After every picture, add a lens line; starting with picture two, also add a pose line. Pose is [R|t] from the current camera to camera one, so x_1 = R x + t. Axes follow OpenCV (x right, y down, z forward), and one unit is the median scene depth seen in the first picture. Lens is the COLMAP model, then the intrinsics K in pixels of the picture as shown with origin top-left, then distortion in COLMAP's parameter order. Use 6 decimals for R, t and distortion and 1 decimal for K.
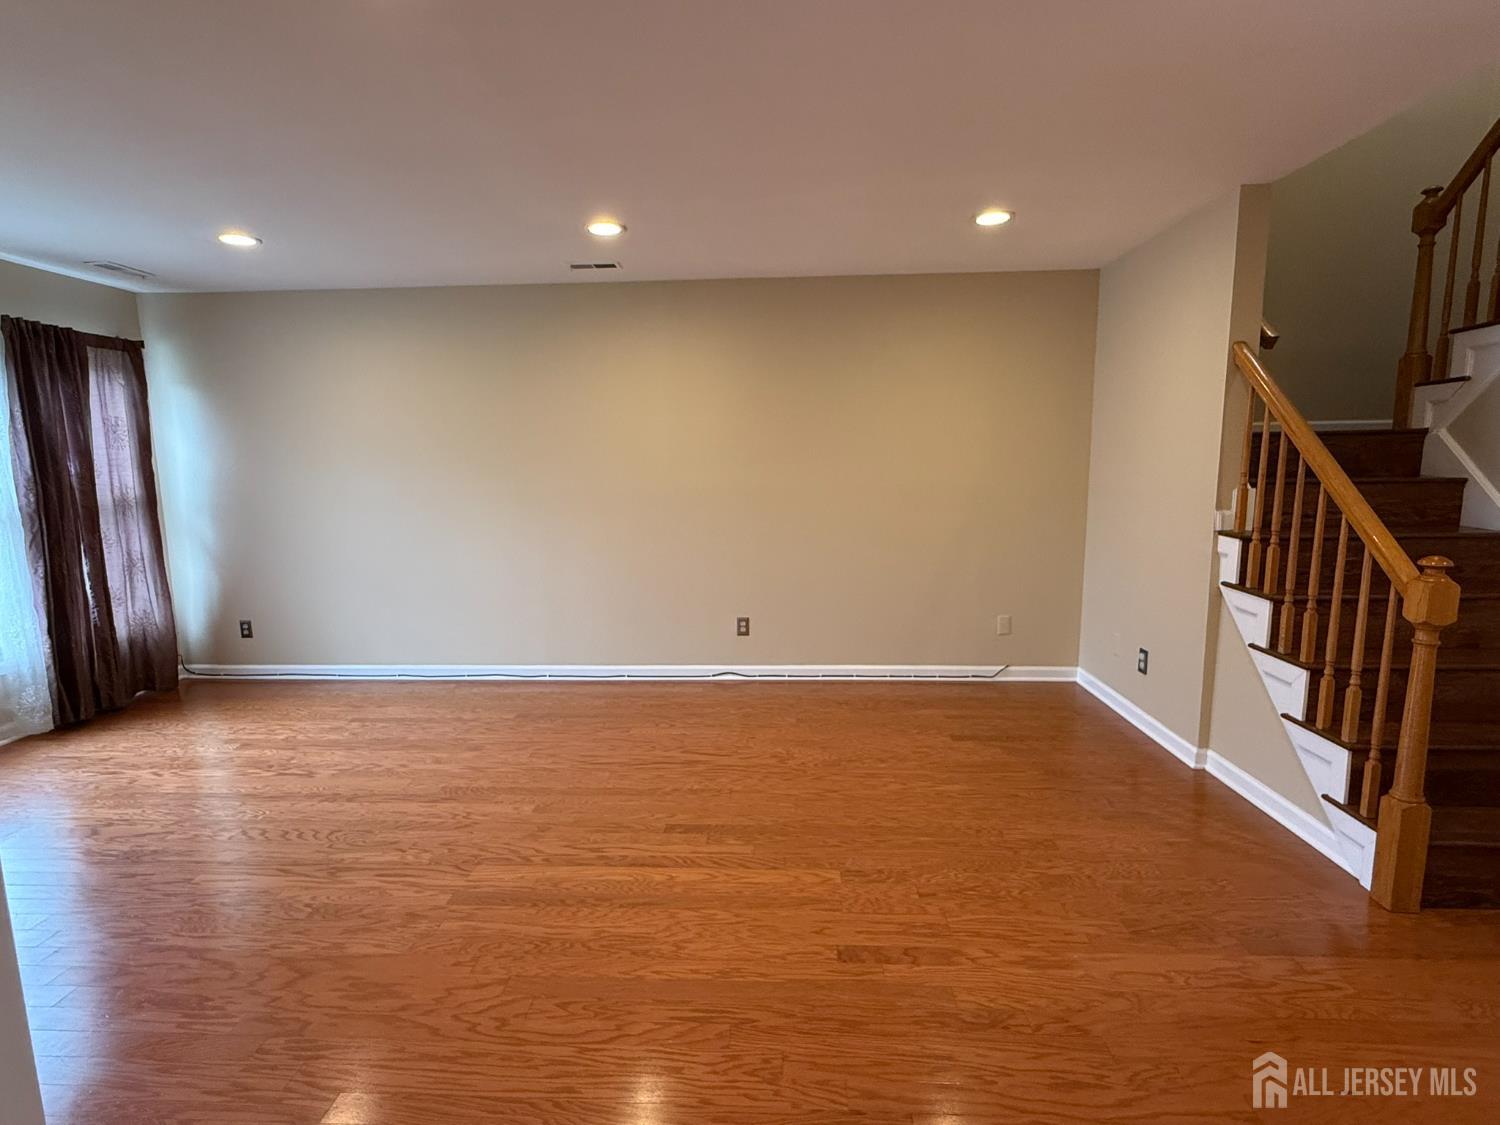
lens RADIAL K [[726.1, 0, 744.4], [0, 726.1, 560.7], [0, 0, 1]] dist [0.000214, 0.001599]
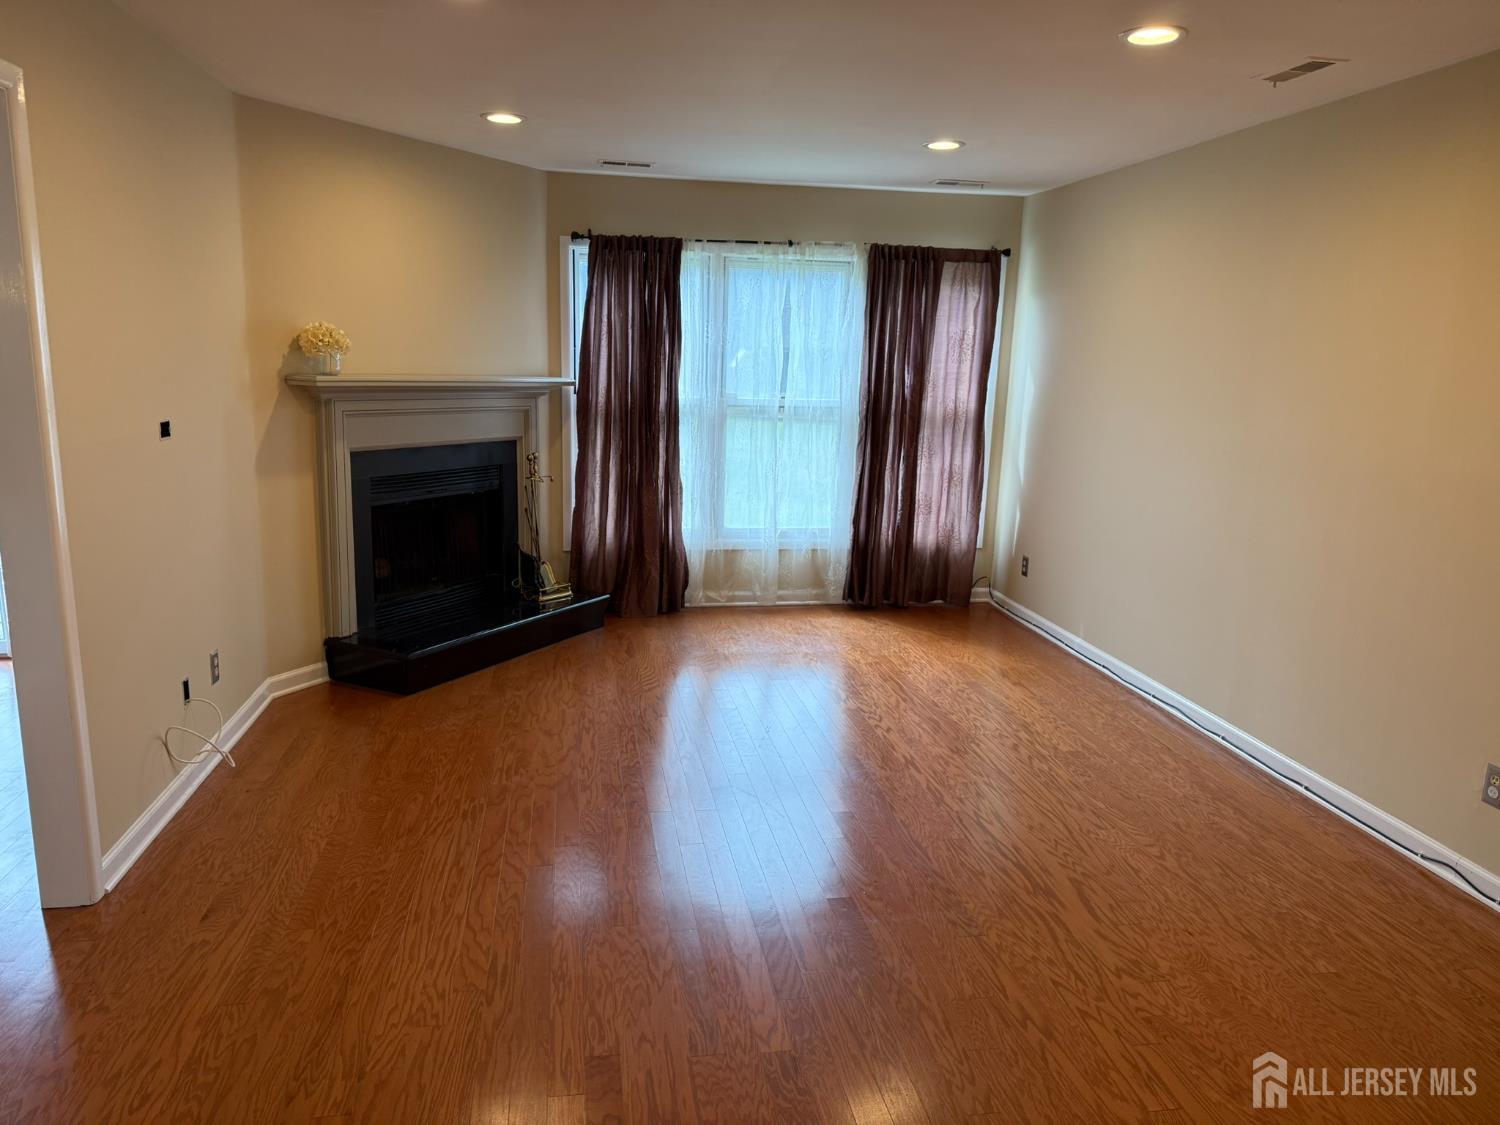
lens RADIAL K [[1050.1, 0, 753.3], [0, 1050.1, 565.3], [0, 0, 1]] dist [0.117688, -0.177782]
pose [[0.225513, 0.213589, -0.950539, 0.747804], [-0.167133, 0.969689, 0.178240, -0.129969], [0.959797, 0.118671, 0.254376, 0.525331]]
